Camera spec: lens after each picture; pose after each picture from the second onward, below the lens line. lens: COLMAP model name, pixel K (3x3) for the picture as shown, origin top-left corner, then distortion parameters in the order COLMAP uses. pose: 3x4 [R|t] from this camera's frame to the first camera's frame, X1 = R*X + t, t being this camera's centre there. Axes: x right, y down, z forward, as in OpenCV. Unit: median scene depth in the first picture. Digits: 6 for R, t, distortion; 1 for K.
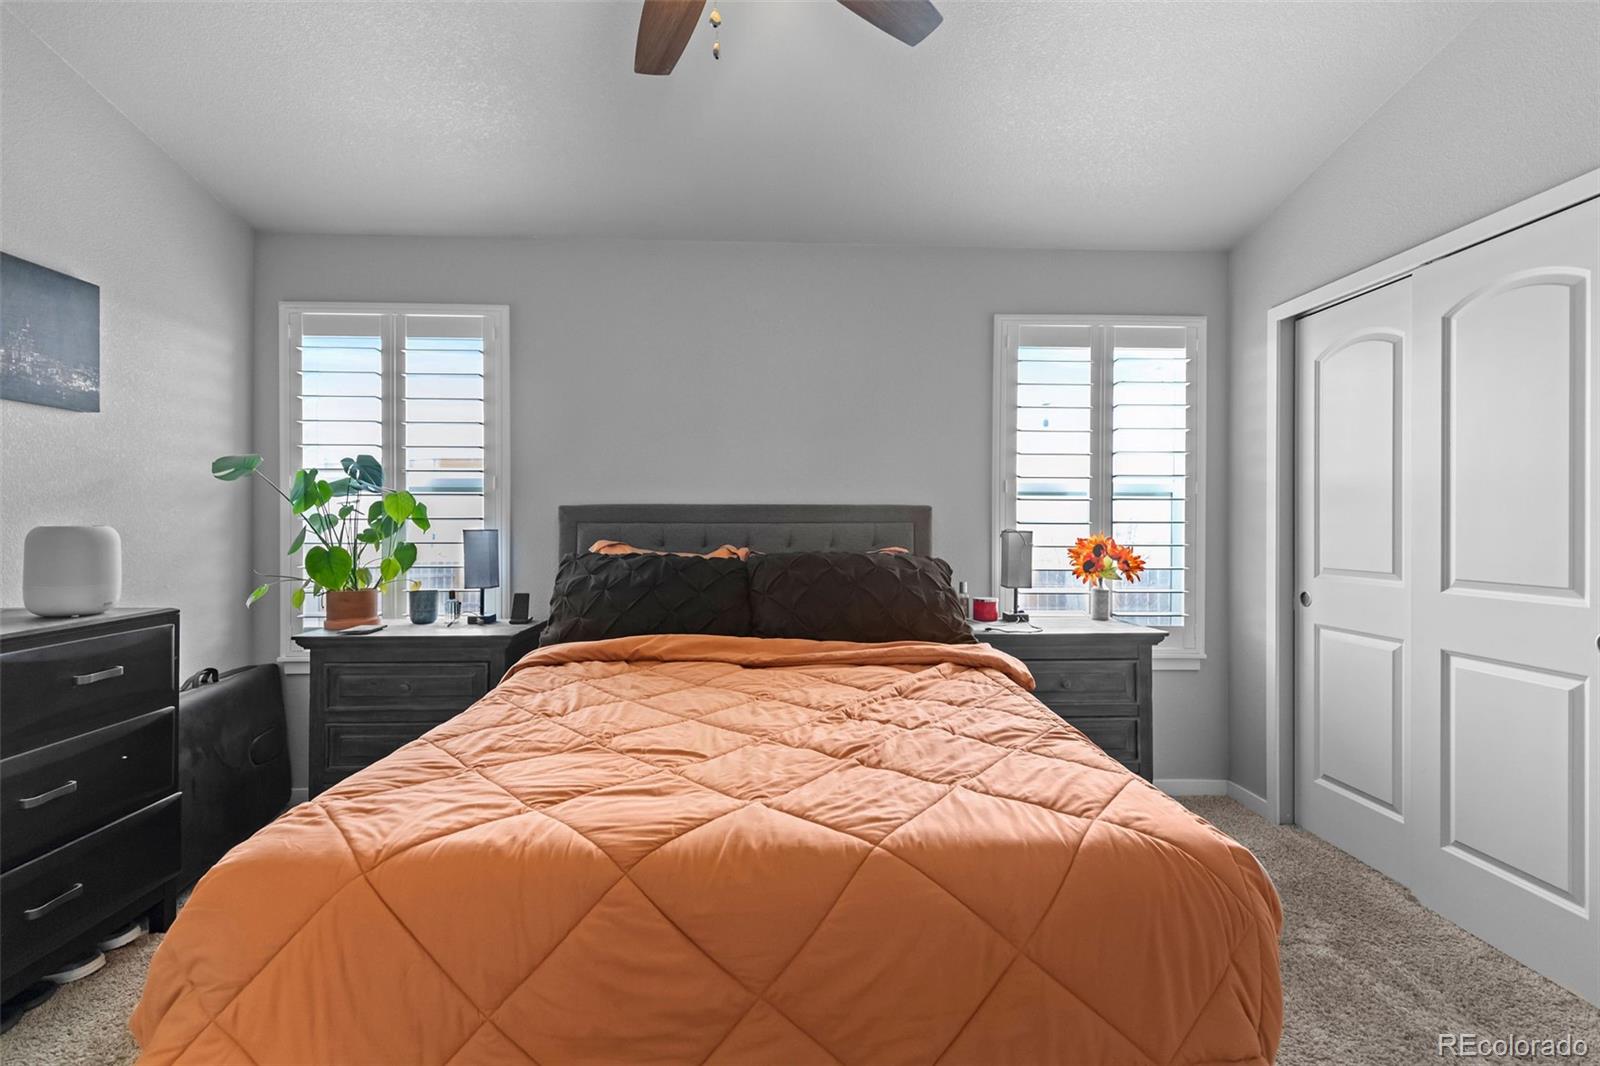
lens RADIAL K [[717.9, 0, 794.4], [0, 717.9, 524.8], [0, 0, 1]] dist [0.008958, -0.000842]
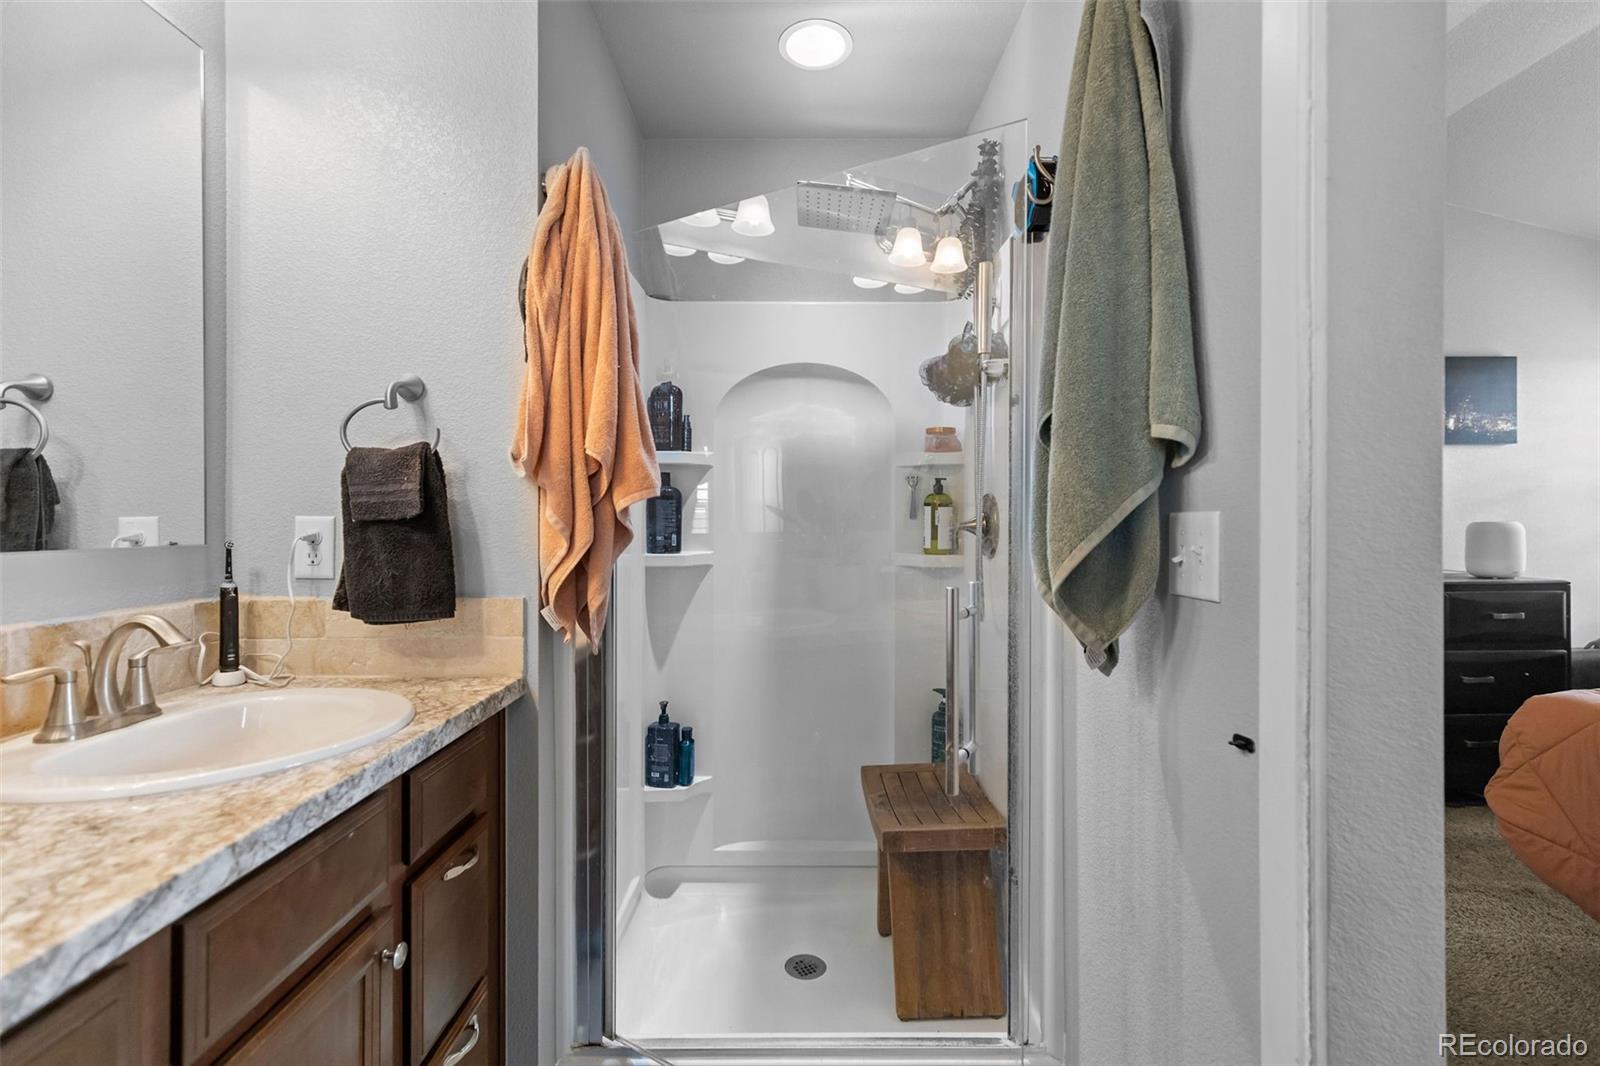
lens RADIAL K [[717.9, 0, 794.4], [0, 717.9, 524.8], [0, 0, 1]] dist [0.008958, -0.000842]
pose [[-0.026888, -0.003524, -0.999632, 0.453464], [0.004885, 0.999981, -0.003656, 0.005384], [0.999627, -0.004982, -0.026871, -0.352510]]
